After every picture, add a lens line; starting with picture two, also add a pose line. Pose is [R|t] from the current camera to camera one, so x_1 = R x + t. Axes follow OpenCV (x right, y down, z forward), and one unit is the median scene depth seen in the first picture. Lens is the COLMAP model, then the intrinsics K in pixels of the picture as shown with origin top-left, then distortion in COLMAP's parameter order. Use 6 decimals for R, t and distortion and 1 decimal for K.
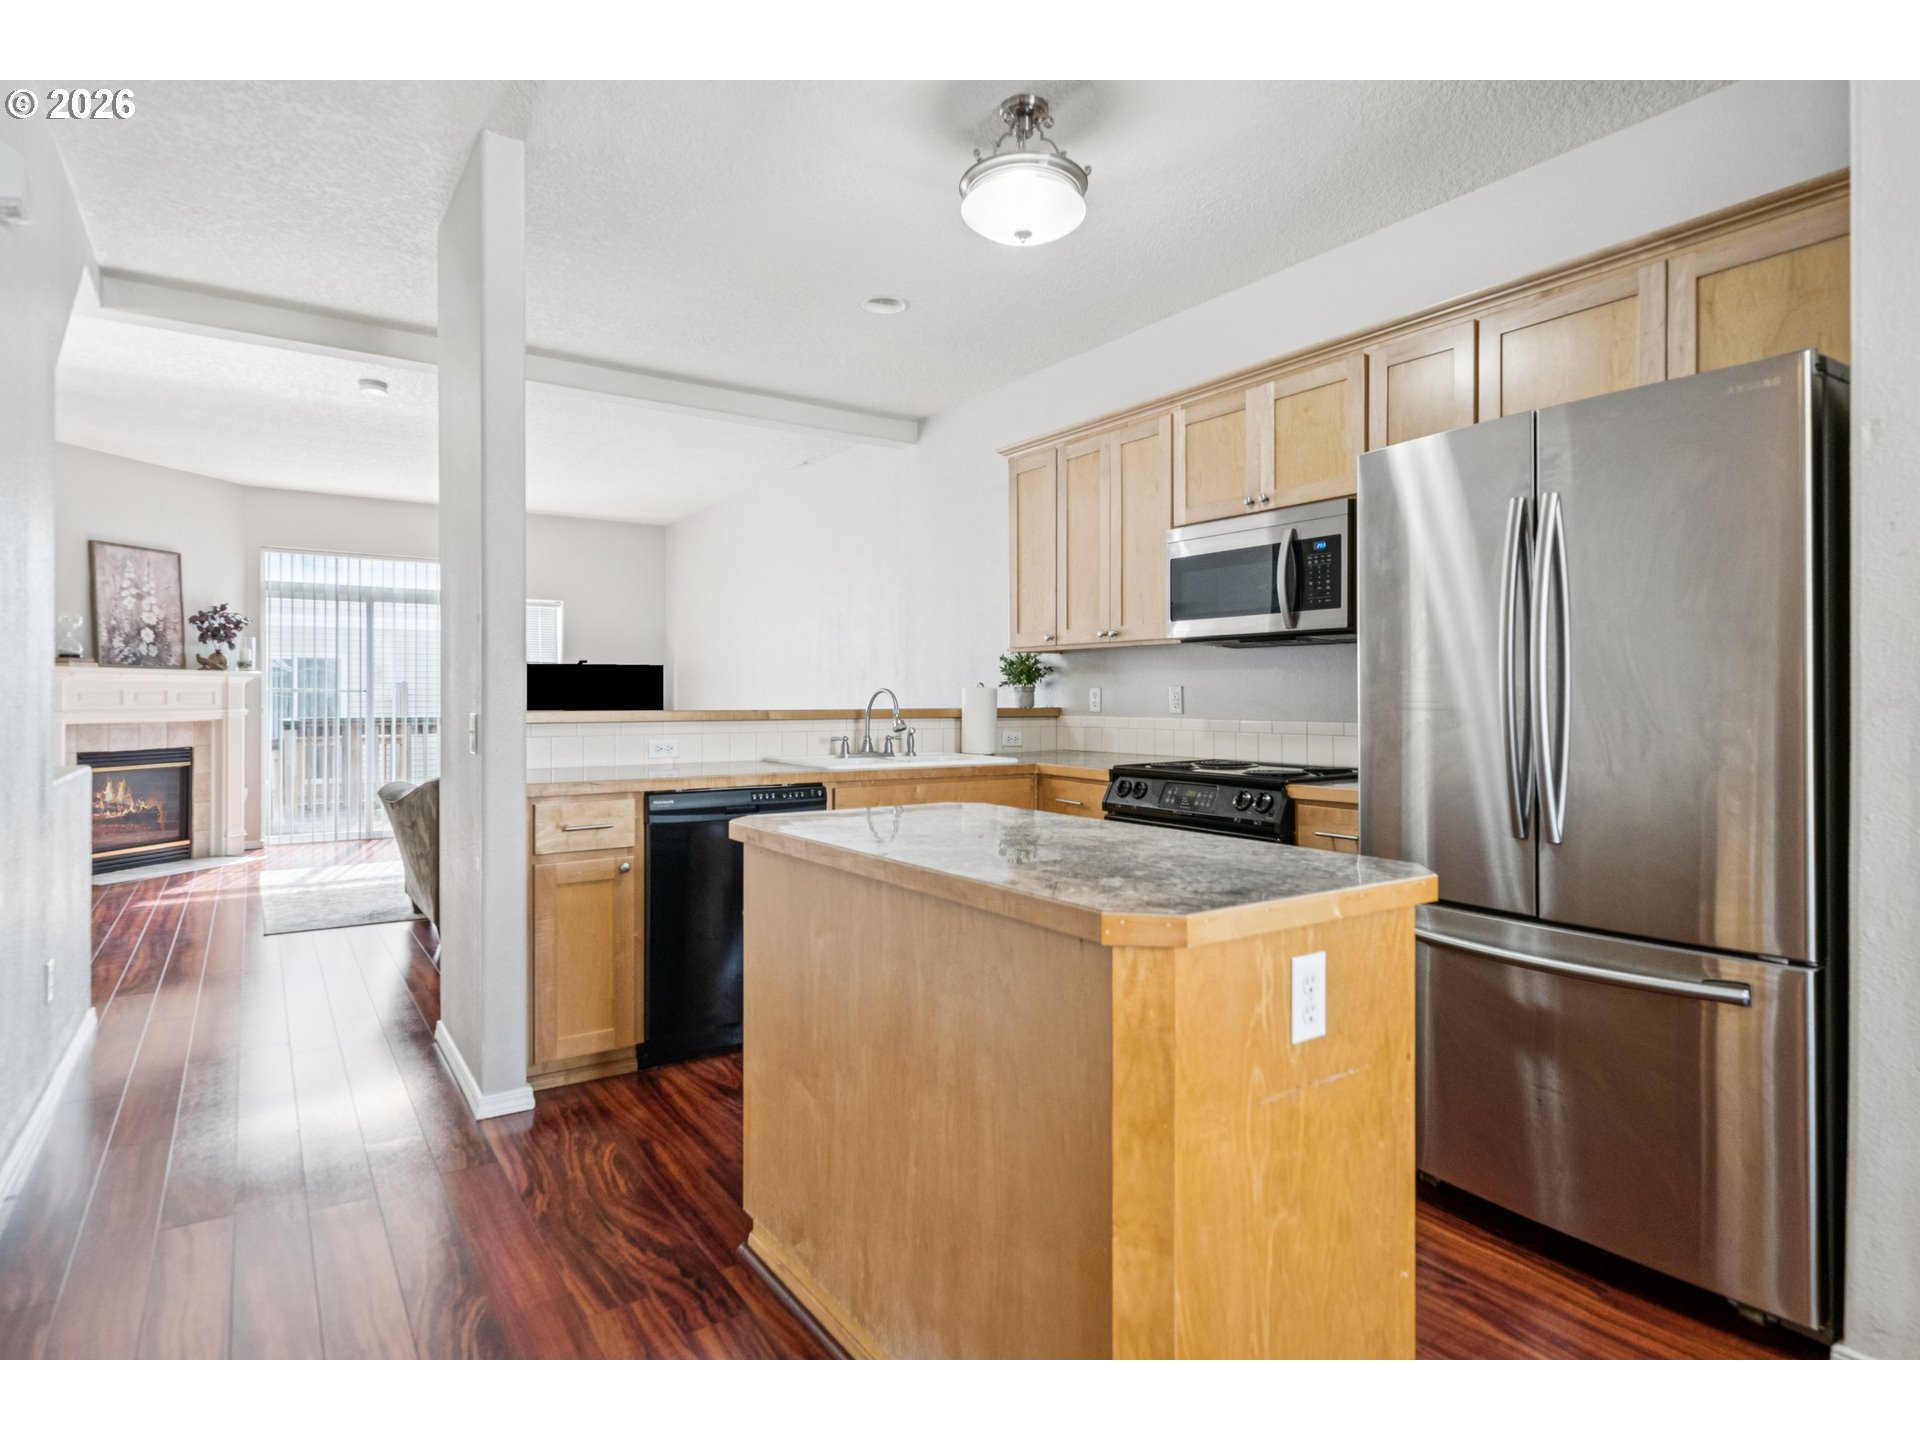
lens RADIAL K [[1029.6, 0, 967.6], [0, 1029.6, 702.4], [0, 0, 1]] dist [-0.002723, 0.000661]
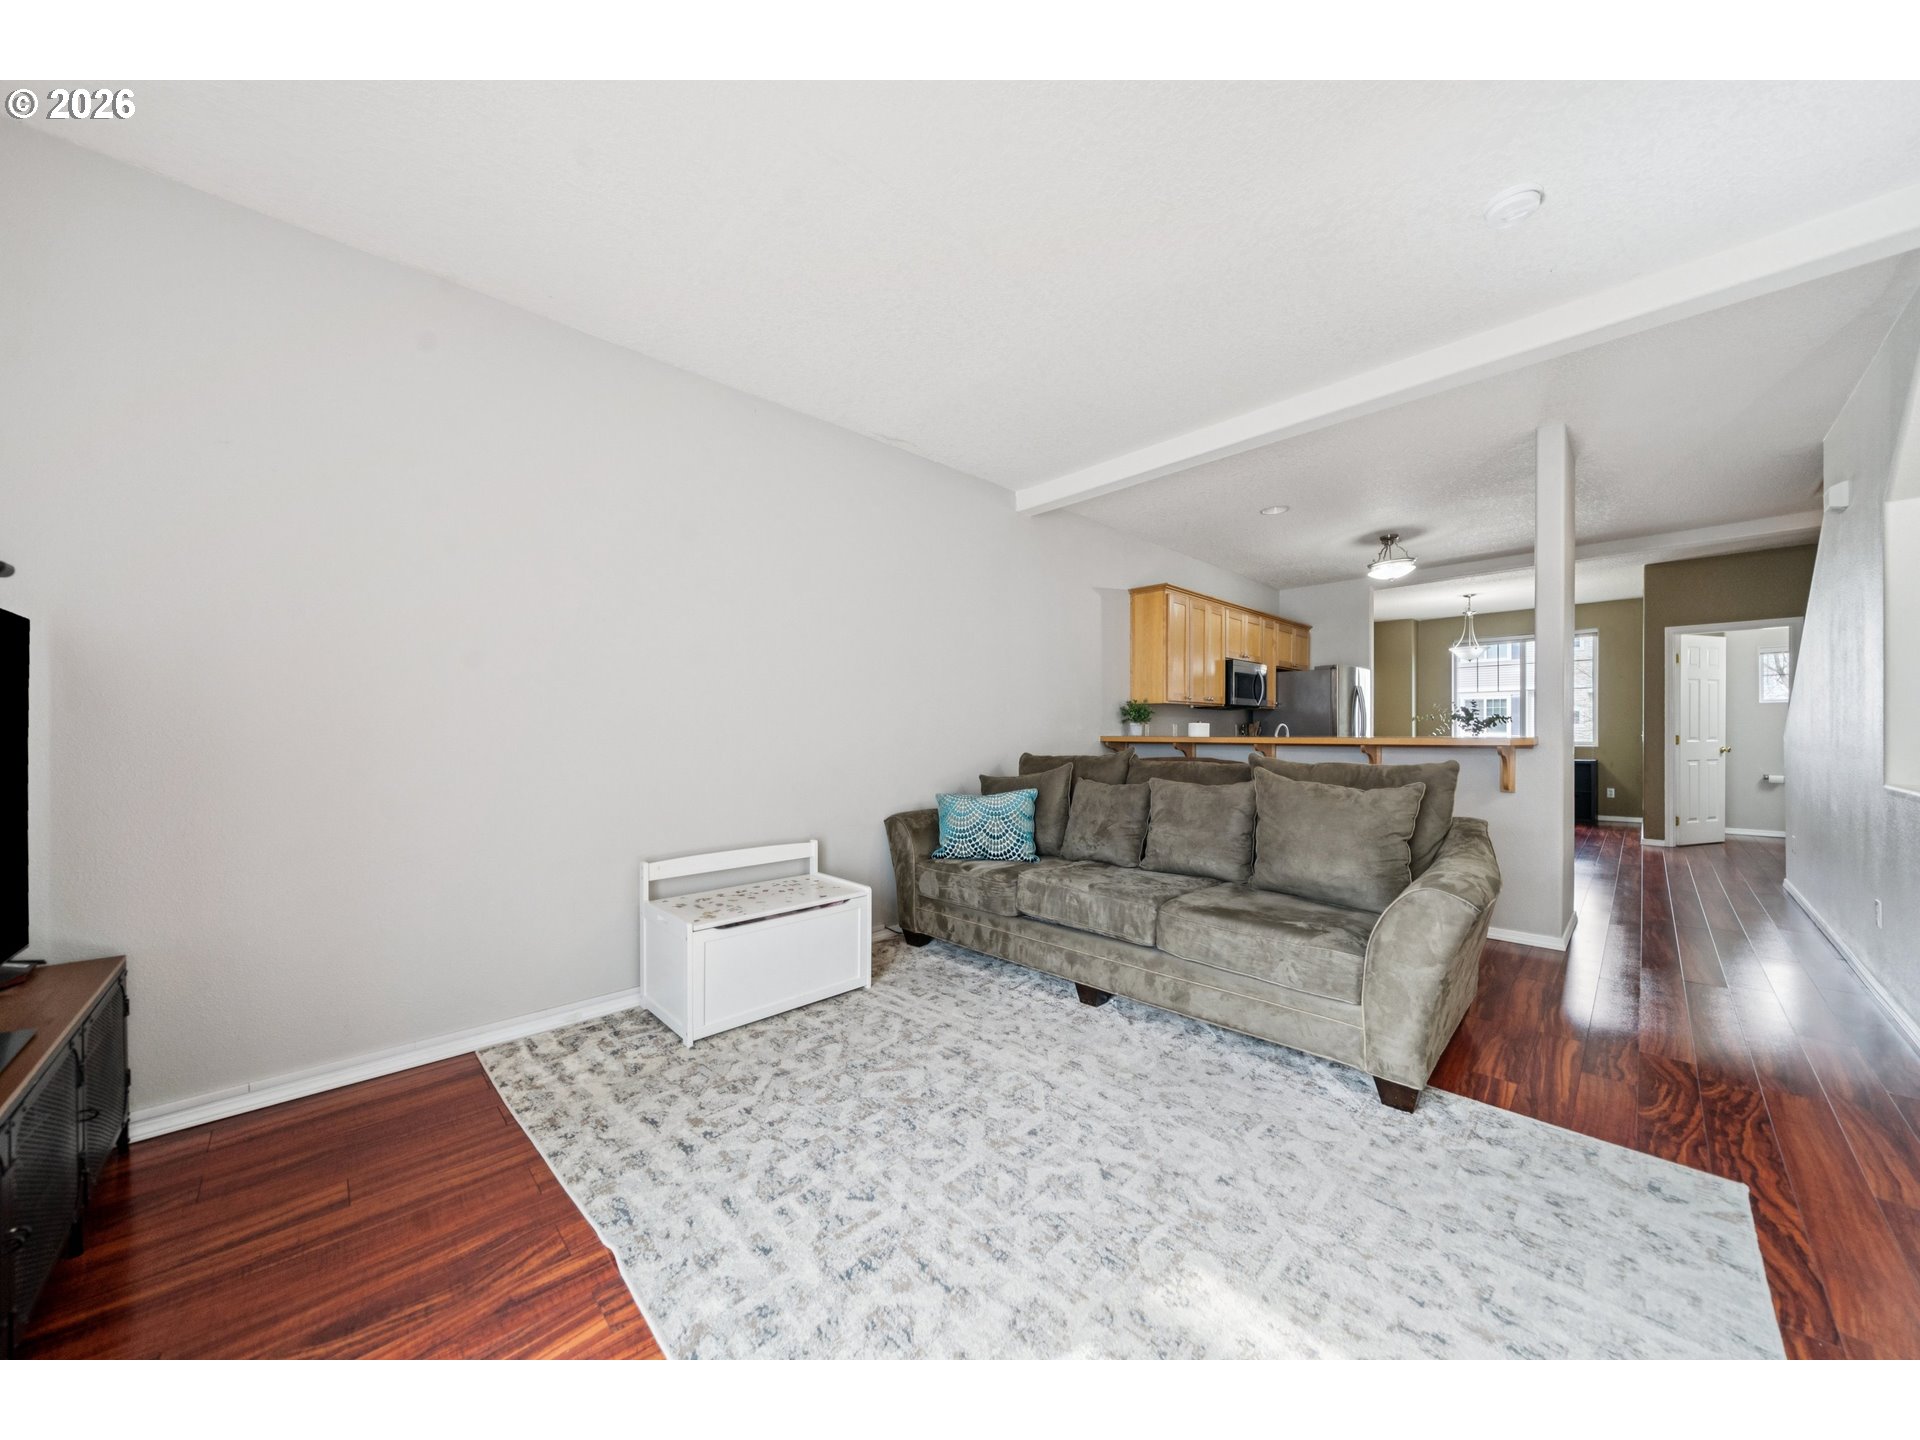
lens RADIAL K [[663.9, 0, 956.5], [0, 663.9, 735.1], [0, 0, 1]] dist [-0.005721, 0.000167]
pose [[-0.154063, -0.007980, 0.988029, -0.687591], [0.009570, 0.999908, 0.009568, -0.006313], [-0.988015, 0.010930, -0.153972, 1.042448]]
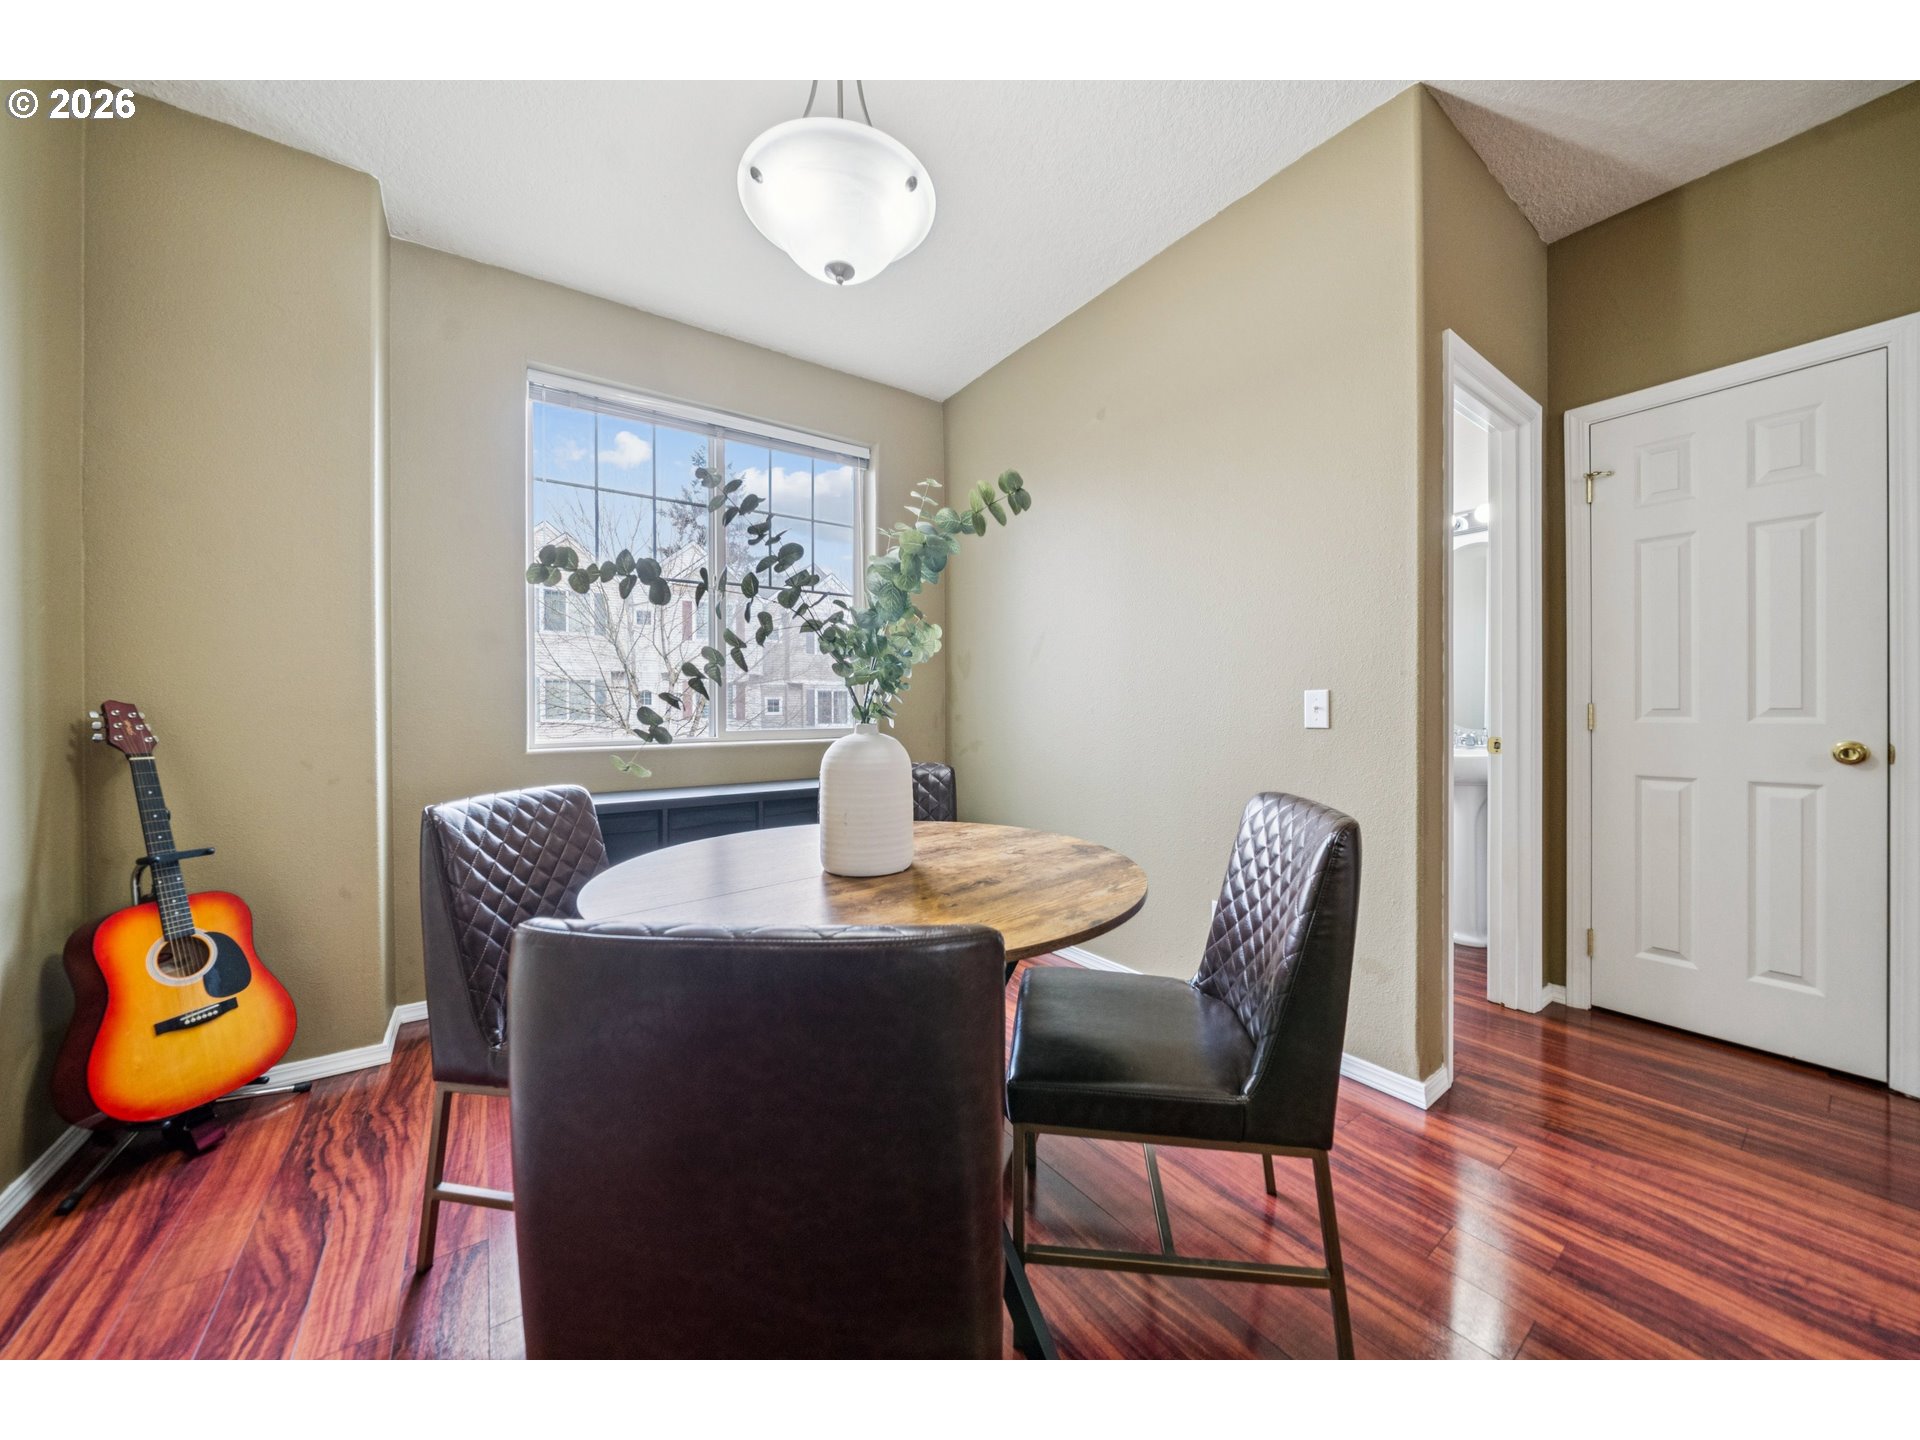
lens RADIAL K [[663.9, 0, 960.8], [0, 663.9, 713.2], [0, 0, 1]] dist [-0.005721, 0.000167]
pose [[-0.999864, 0.005335, -0.015585, 0.284010], [0.005184, 0.999940, 0.009690, 0.013413], [0.015636, 0.009608, -0.999832, 0.179106]]
